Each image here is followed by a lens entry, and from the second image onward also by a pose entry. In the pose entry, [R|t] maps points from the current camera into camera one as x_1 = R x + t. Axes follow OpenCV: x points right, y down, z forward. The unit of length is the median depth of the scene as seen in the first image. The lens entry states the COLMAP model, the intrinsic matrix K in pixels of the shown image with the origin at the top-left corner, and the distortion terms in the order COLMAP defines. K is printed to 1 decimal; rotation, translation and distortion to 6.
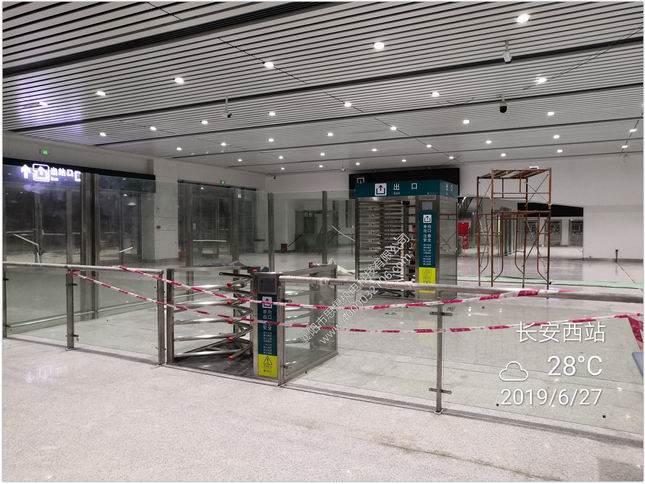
lens RADIAL K [[499.6, 0, 325.1], [0, 499.6, 244.4], [0, 0, 1]] dist [0.000648, 0.012072]
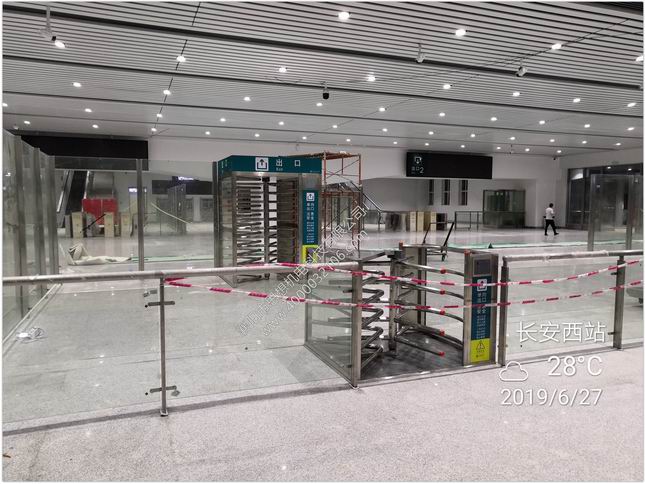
lens RADIAL K [[499.6, 0, 325.1], [0, 499.6, 244.4], [0, 0, 1]] dist [0.000648, 0.012072]
pose [[0.659688, -0.057307, 0.749352, -0.738827], [0.022883, 0.998158, 0.056190, -0.015632], [-0.751192, -0.019921, 0.659784, 0.430032]]
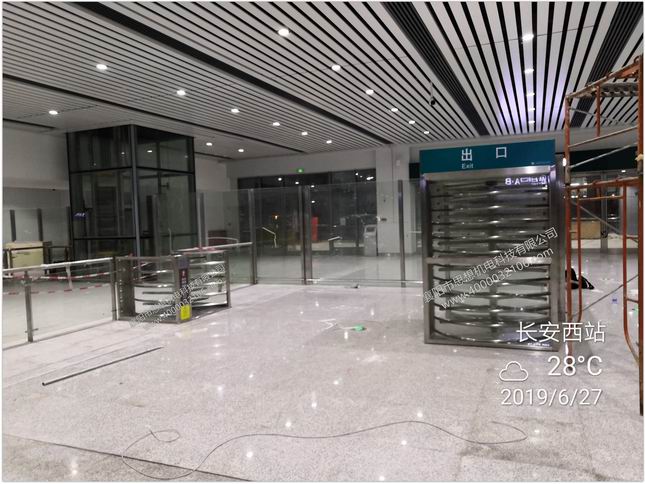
lens RADIAL K [[499.6, 0, 325.1], [0, 499.6, 244.4], [0, 0, 1]] dist [0.000648, 0.012072]
pose [[0.078186, 0.049855, -0.995691, 1.197604], [-0.004426, 0.998756, 0.049661, -0.051261], [0.996929, 0.000525, 0.078309, 1.124355]]
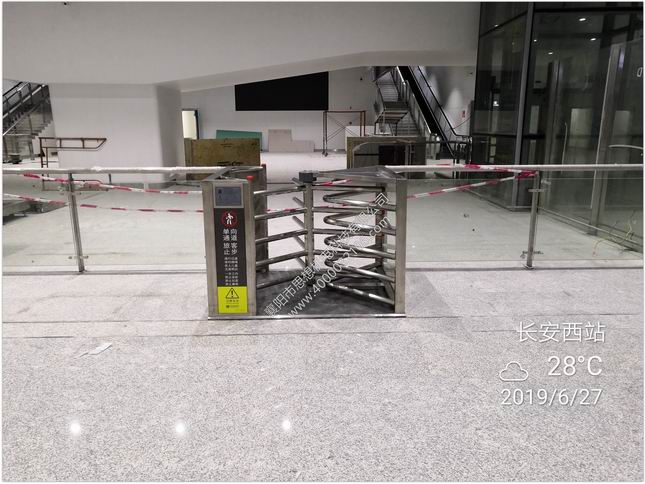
lens RADIAL K [[499.6, 0, 325.1], [0, 499.6, 244.4], [0, 0, 1]] dist [0.000648, 0.012072]
pose [[-0.877714, 0.116567, -0.464791, 0.160273], [-0.014566, 0.963023, 0.269027, -0.042862], [0.478964, 0.242899, -0.843560, 1.393560]]
